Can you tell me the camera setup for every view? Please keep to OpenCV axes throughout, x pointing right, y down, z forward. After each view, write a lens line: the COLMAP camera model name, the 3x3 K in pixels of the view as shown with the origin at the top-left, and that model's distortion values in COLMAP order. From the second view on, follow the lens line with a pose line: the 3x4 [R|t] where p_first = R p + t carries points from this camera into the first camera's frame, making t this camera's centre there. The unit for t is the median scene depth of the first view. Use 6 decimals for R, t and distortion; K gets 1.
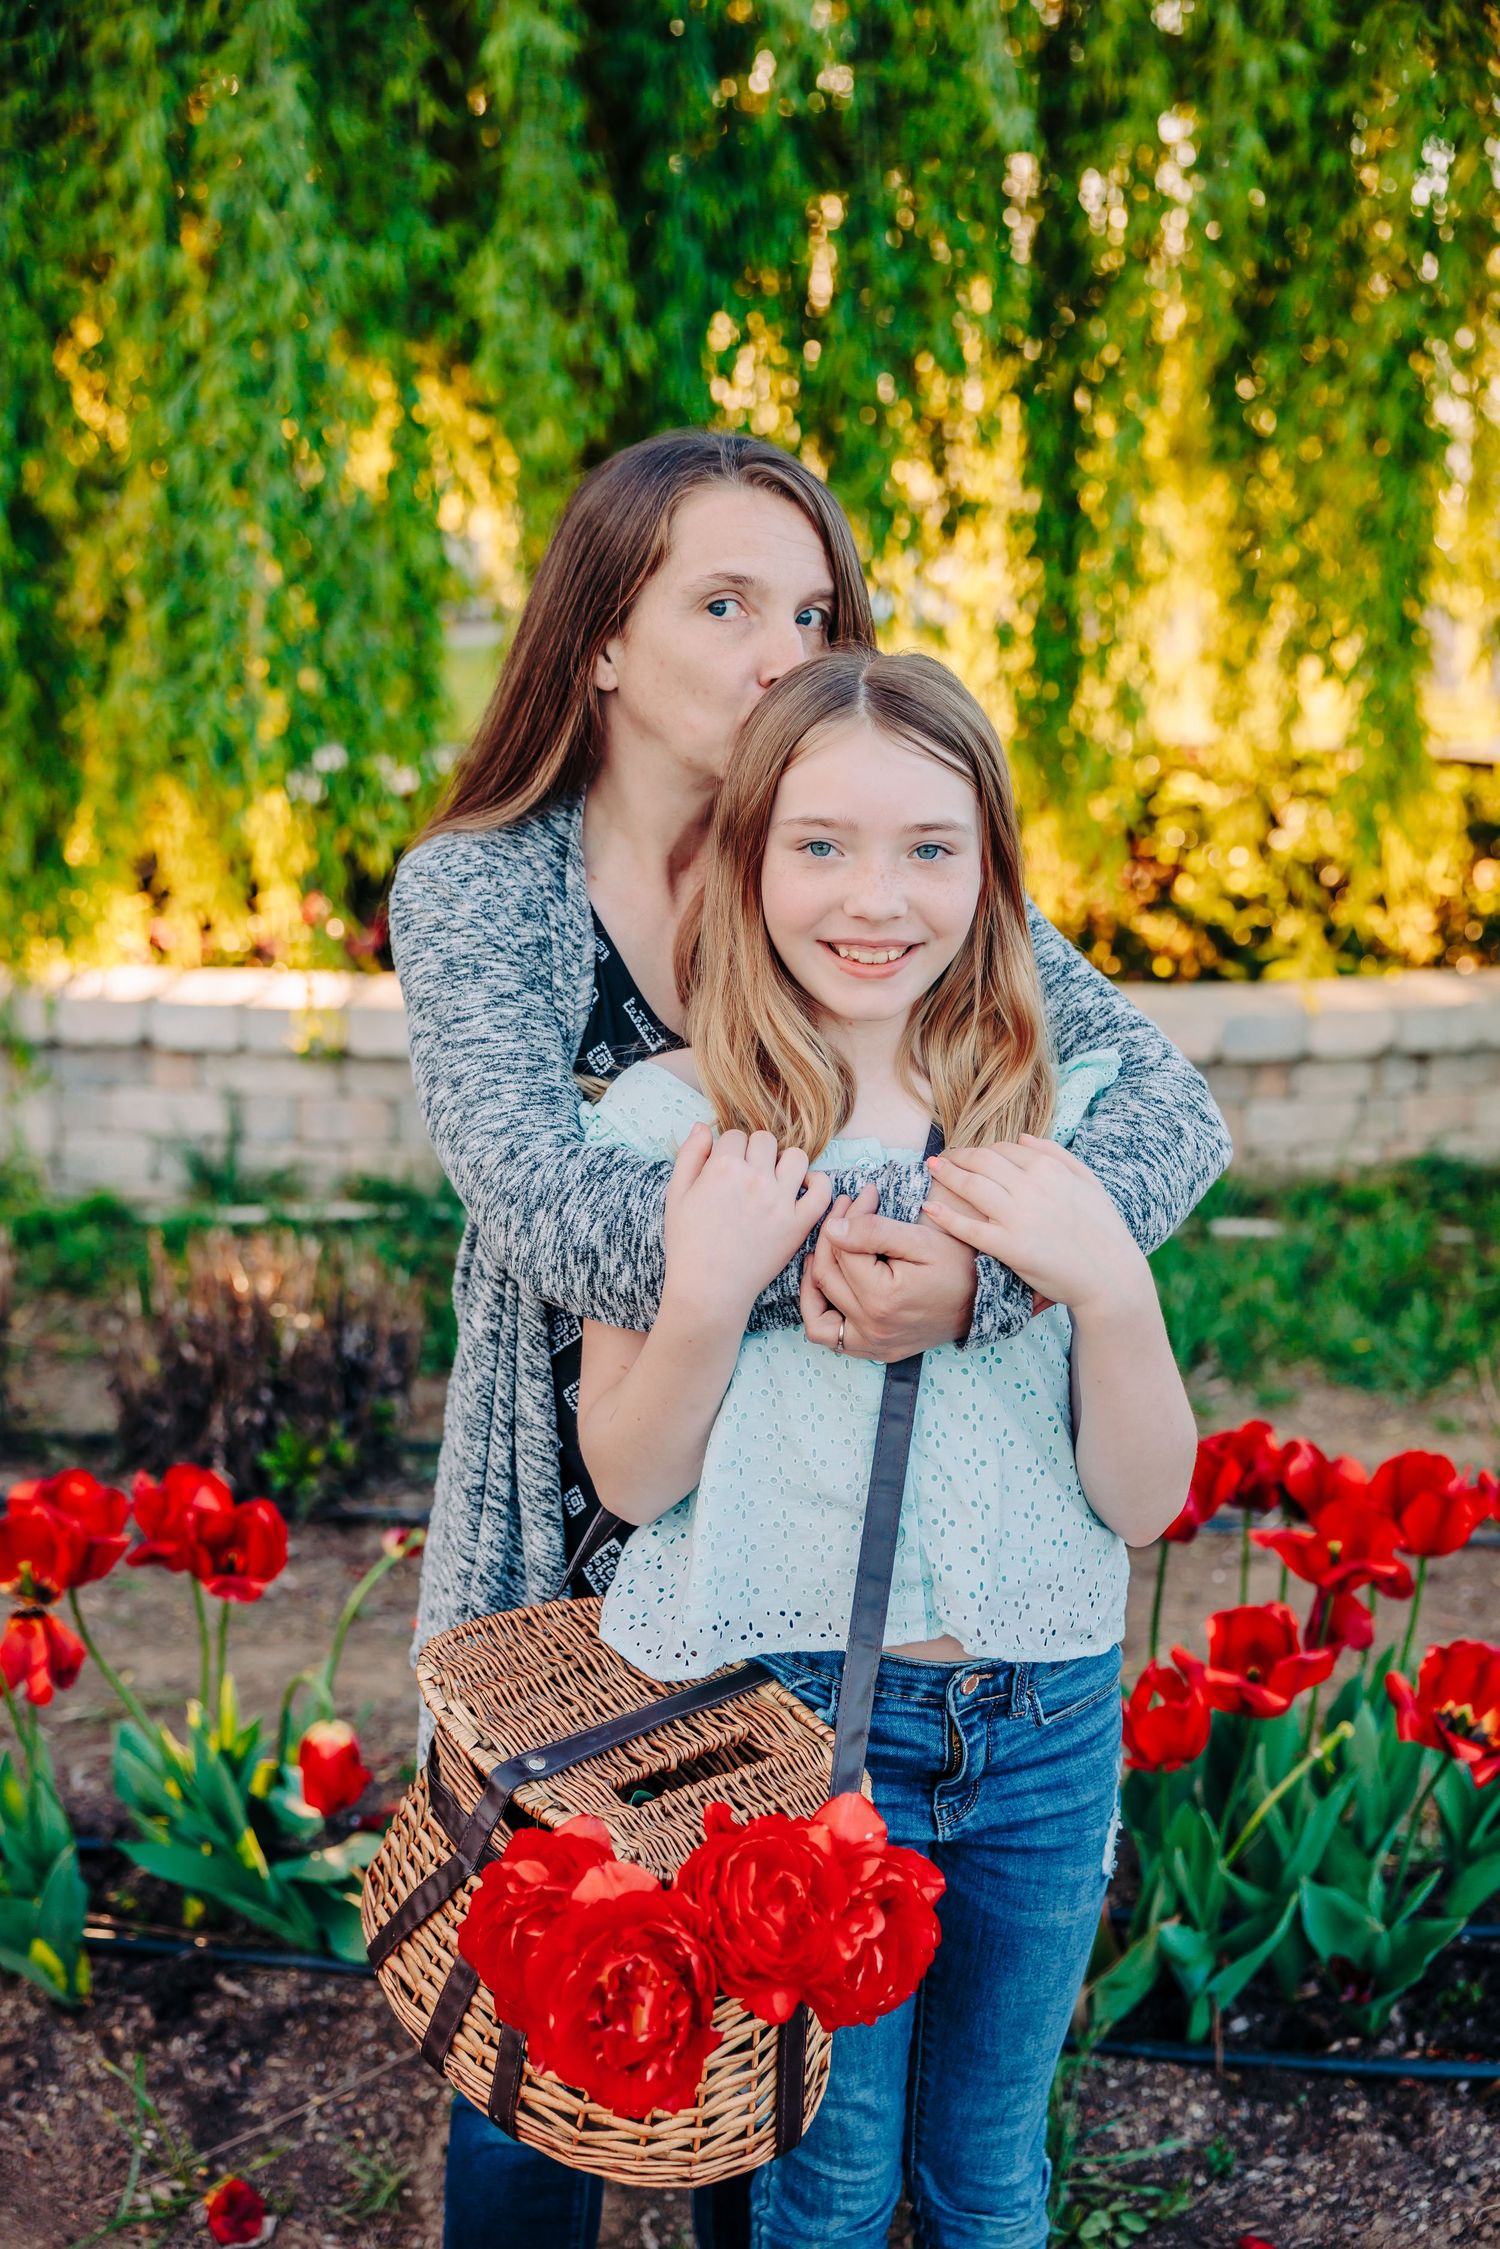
lens RADIAL K [[2738.2, 0, 730.6], [0, 2738.2, 1123.6], [0, 0, 1]] dist [0.014139, 0.009321]
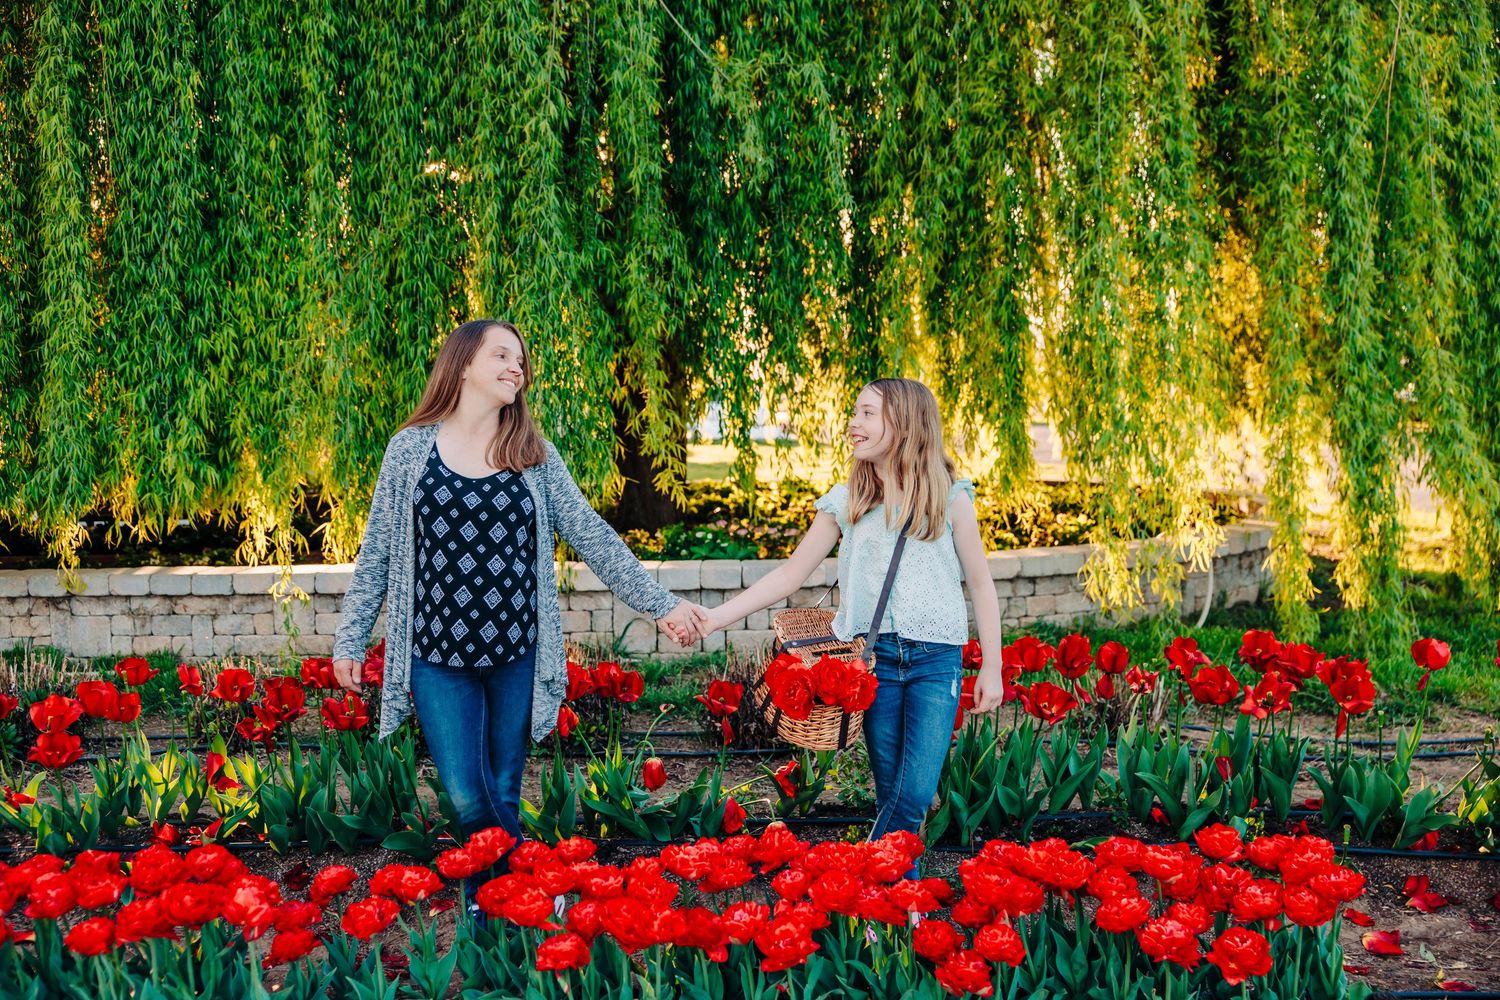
lens RADIAL K [[1568.3, 0, 750.0], [0, 1568.3, 500.0], [0, 0, 1]] dist [-0.014759, 0.003023]
pose [[0.997731, -0.029761, 0.060398, -0.090682], [0.038641, 0.987679, -0.151648, 0.137182], [-0.055141, 0.153637, 0.986588, -0.419724]]
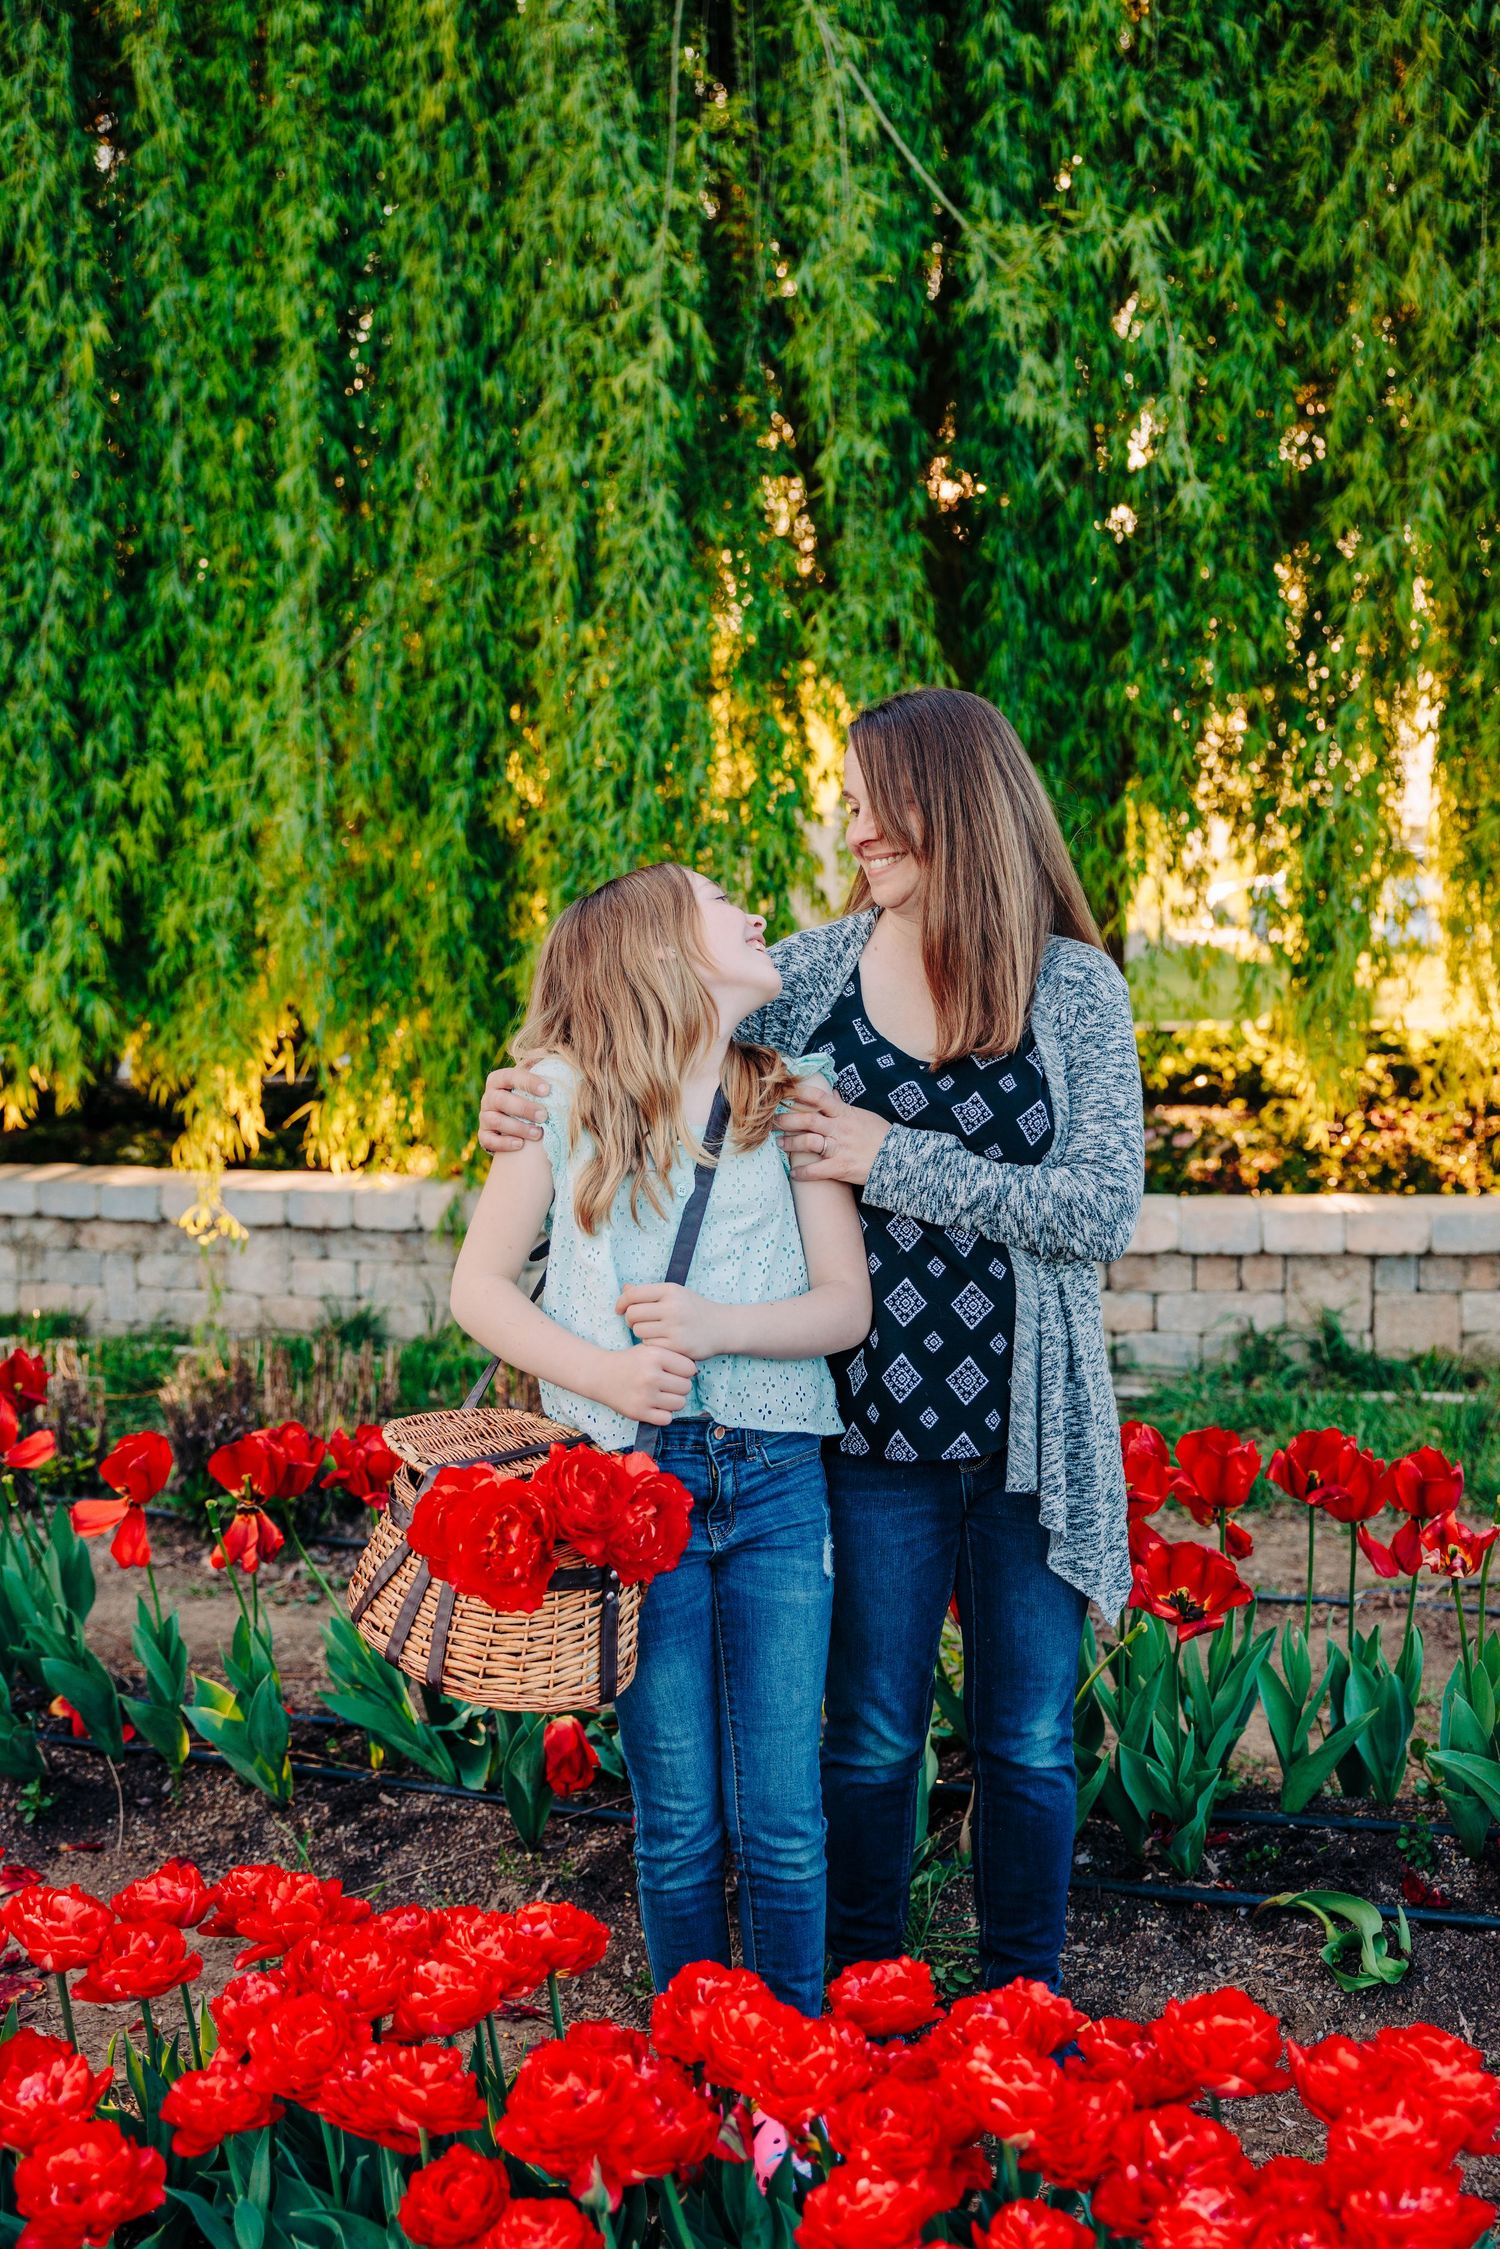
lens RADIAL K [[2591.9, 0, 750.0], [0, 2591.9, 1124.5], [0, 0, 1]] dist [0.023095, -0.104818]
pose [[0.971807, -0.001628, -0.235772, 0.206123], [-0.027077, 0.992589, -0.118462, 0.080486], [0.234217, 0.121506, 0.964561, -0.188017]]
